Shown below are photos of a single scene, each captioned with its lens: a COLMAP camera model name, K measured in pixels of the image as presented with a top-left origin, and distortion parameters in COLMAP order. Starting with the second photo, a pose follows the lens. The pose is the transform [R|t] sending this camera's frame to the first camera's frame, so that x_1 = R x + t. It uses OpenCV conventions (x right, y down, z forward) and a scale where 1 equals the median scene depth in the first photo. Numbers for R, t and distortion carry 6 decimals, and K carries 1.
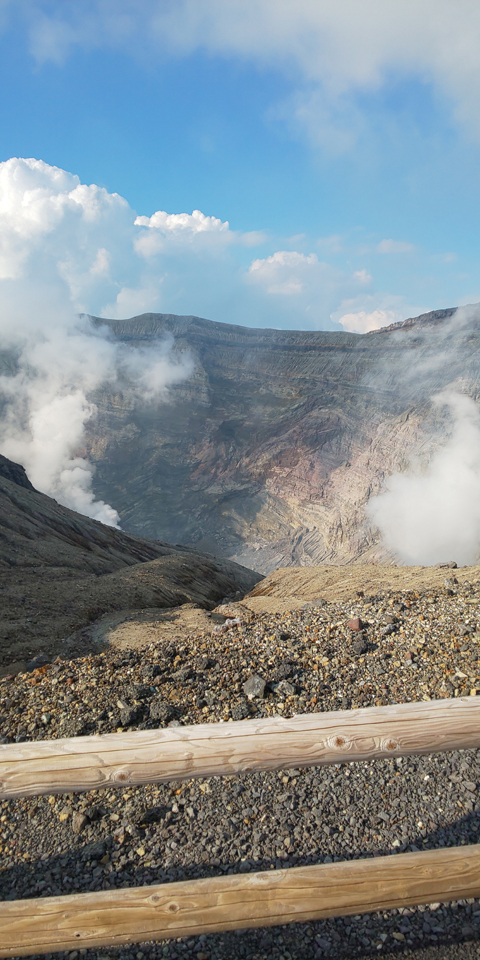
lens RADIAL K [[556.2, 0, 240.0], [0, 556.2, 480.0], [0, 0, 1]] dist [0.032470, -0.035804]
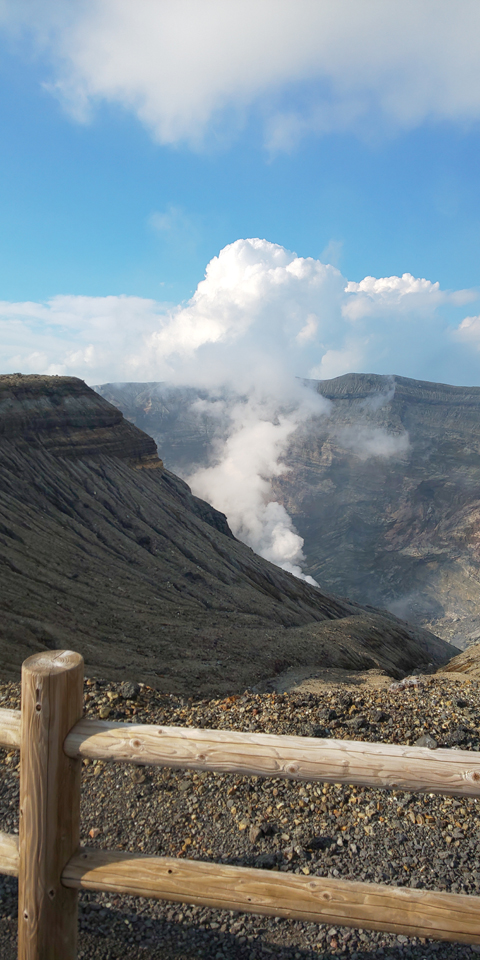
lens RADIAL K [[556.2, 0, 240.0], [0, 556.2, 480.0], [0, 0, 1]] dist [0.032470, -0.035804]
pose [[0.938970, 0.041313, -0.341510, 0.033403], [-0.075075, 0.993442, -0.086240, -0.001524], [0.335708, 0.106616, 0.935913, -0.117589]]
